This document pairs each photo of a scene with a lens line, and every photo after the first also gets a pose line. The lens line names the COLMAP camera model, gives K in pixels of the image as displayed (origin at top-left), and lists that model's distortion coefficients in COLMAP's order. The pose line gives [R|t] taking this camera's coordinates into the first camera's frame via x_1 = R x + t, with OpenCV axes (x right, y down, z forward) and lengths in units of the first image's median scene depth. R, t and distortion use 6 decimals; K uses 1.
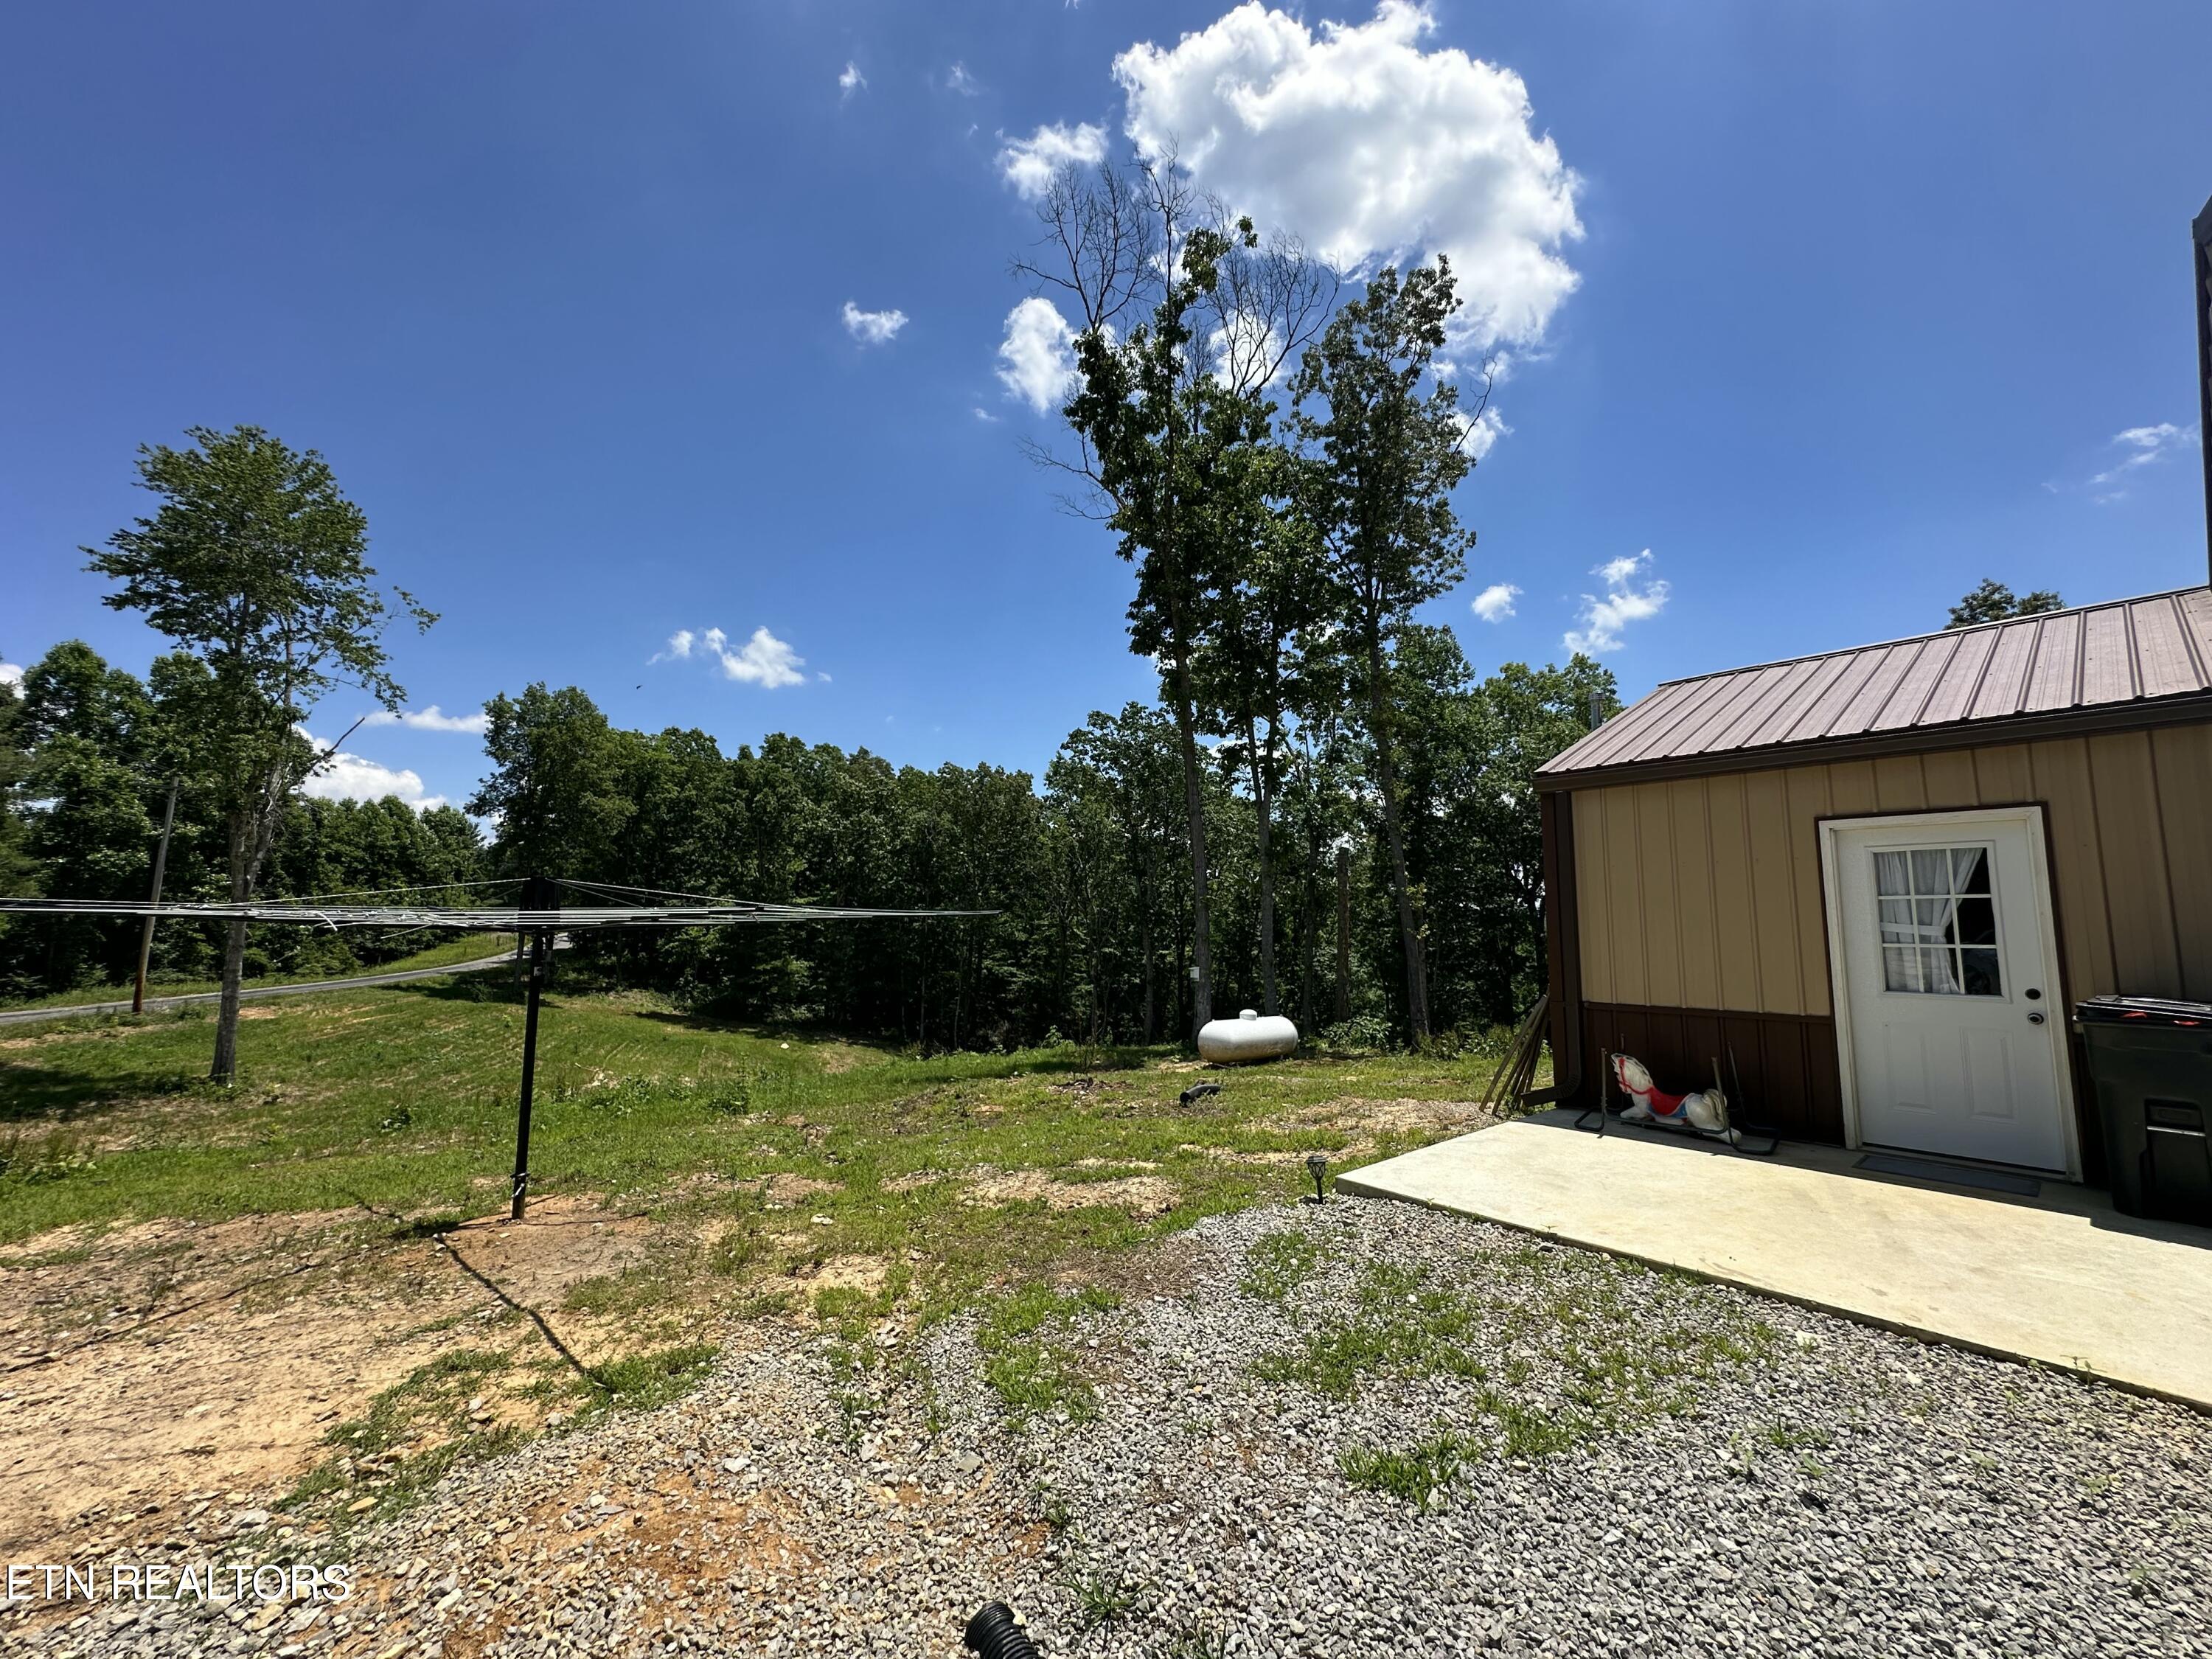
lens RADIAL K [[883.0, 0, 1115.4], [0, 883.0, 813.1], [0, 0, 1]] dist [-0.000047, 0.000519]
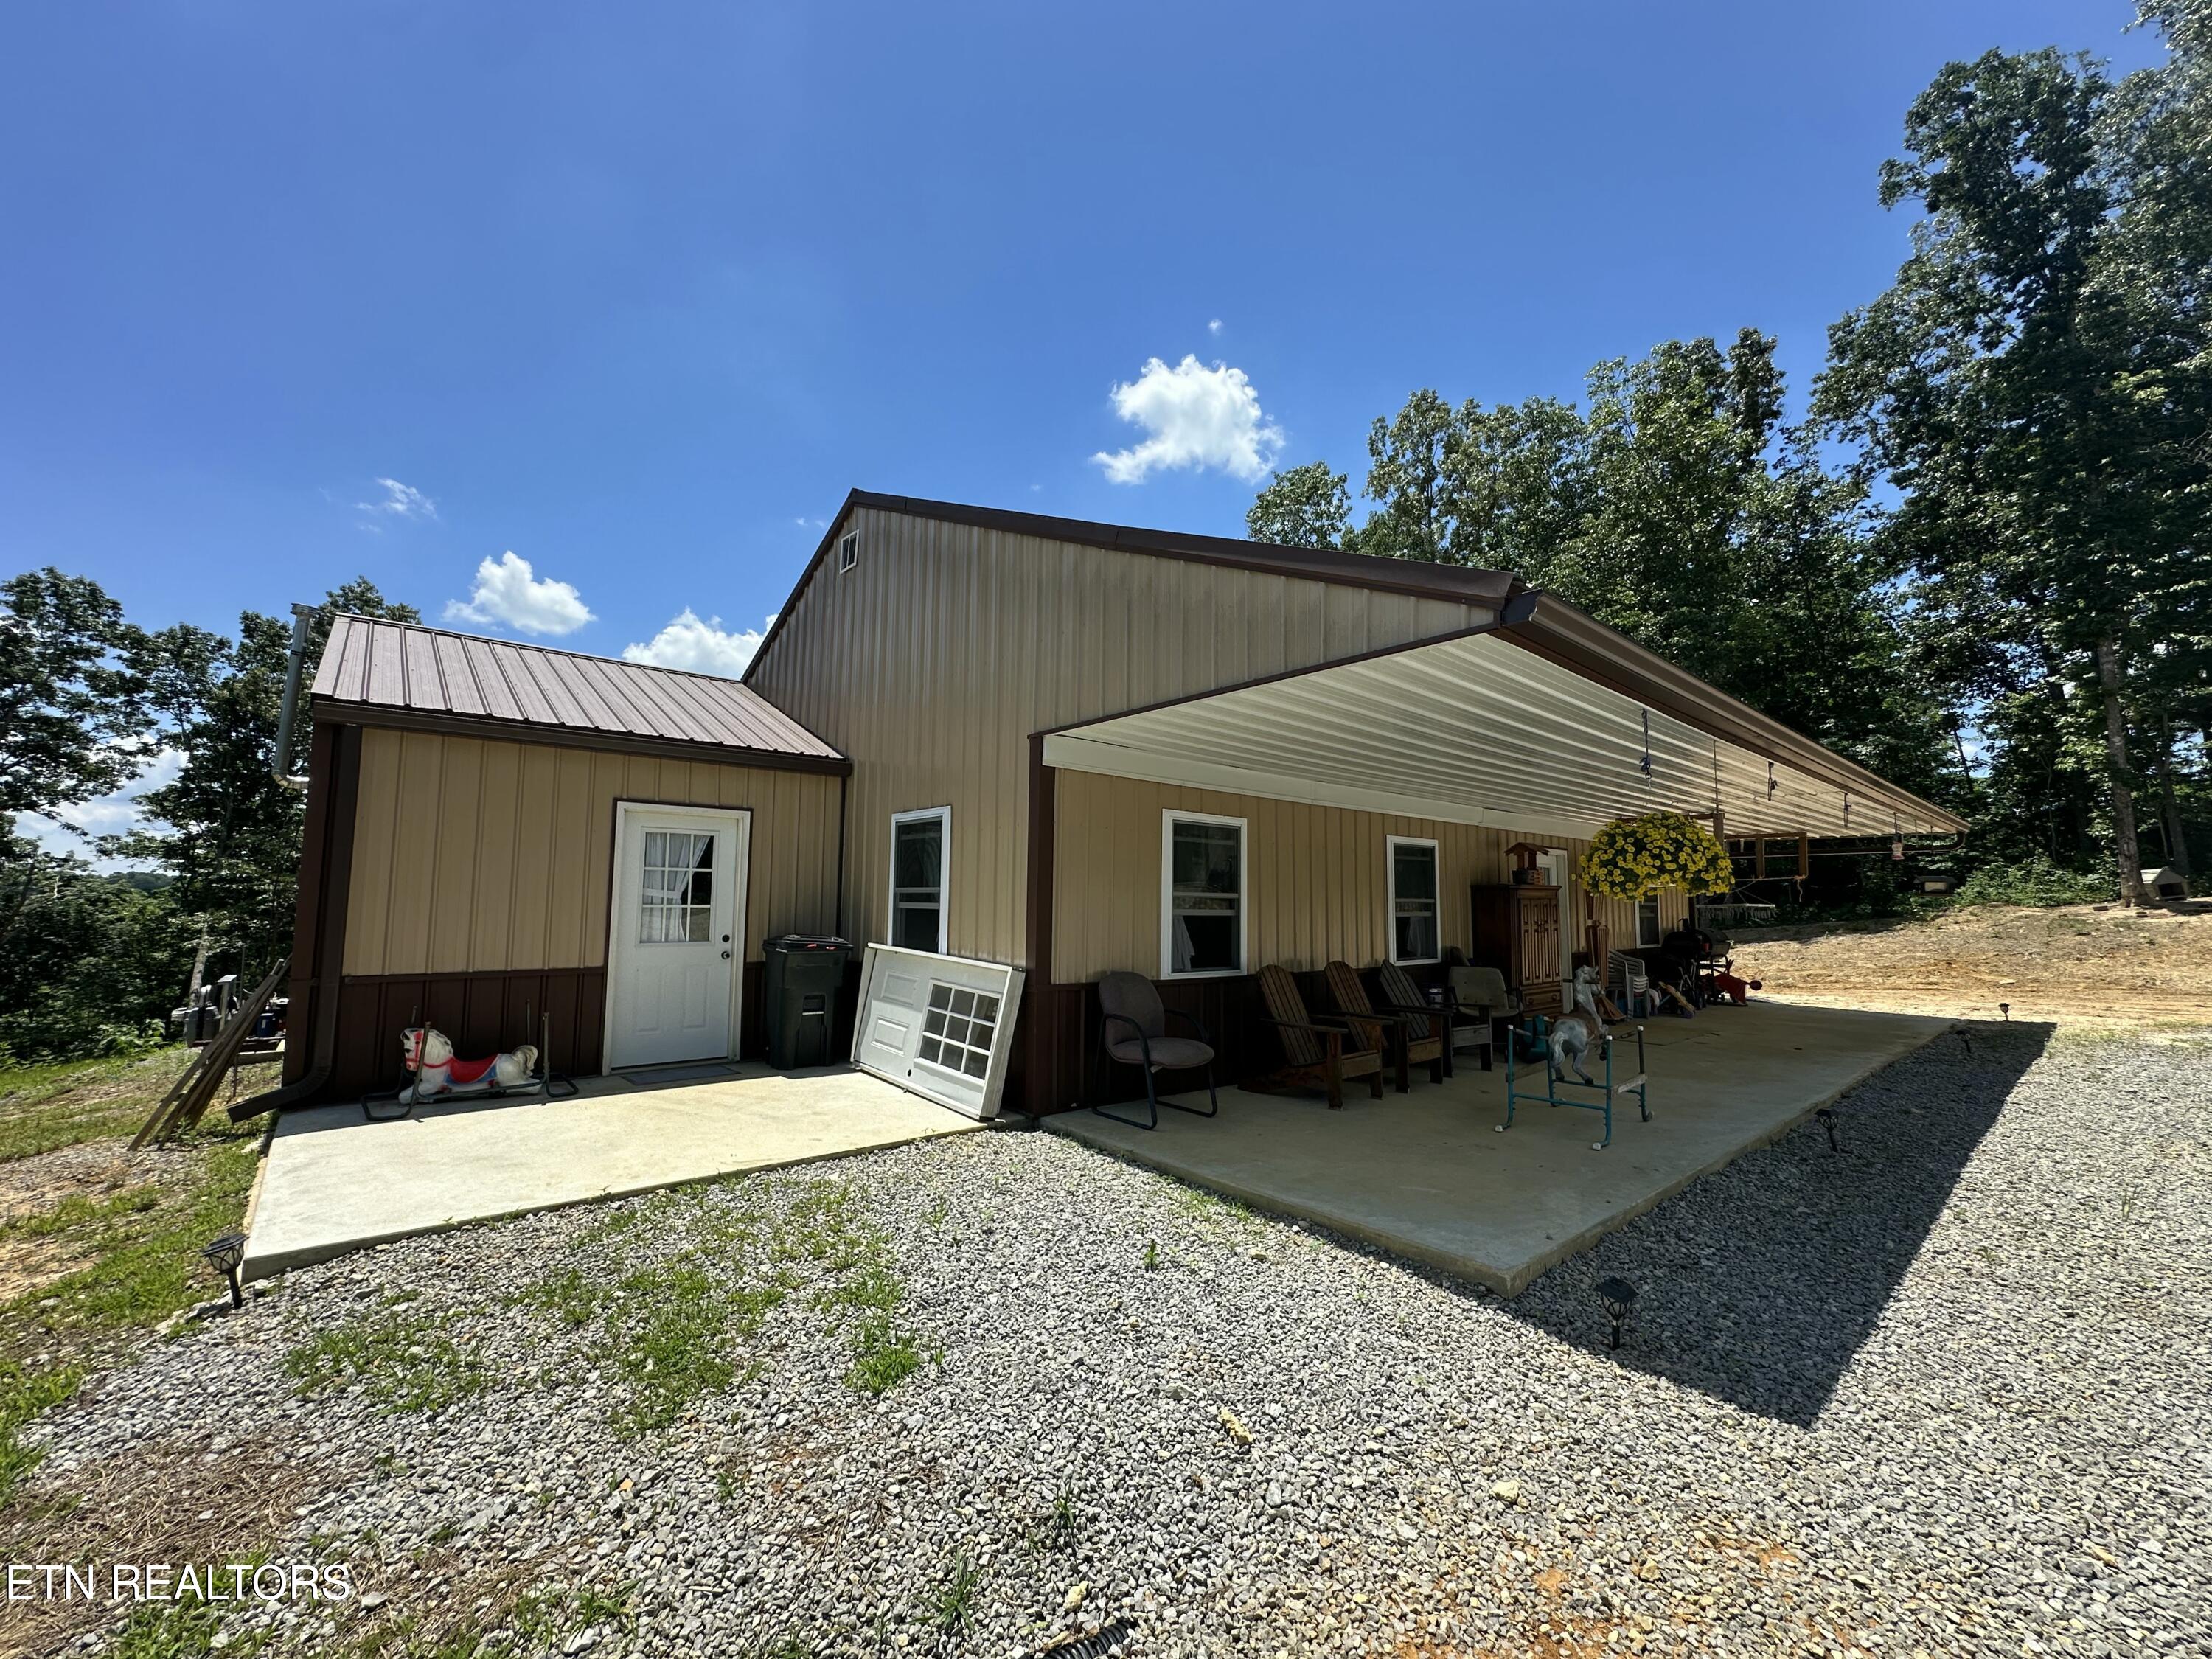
lens RADIAL K [[883.0, 0, 1090.9], [0, 883.0, 823.6], [0, 0, 1]] dist [-0.000047, 0.000519]
pose [[0.022120, 0.084829, 0.996150, -0.402134], [-0.130386, 0.988128, -0.081251, 0.057691], [-0.991217, -0.128087, 0.032918, 0.374140]]
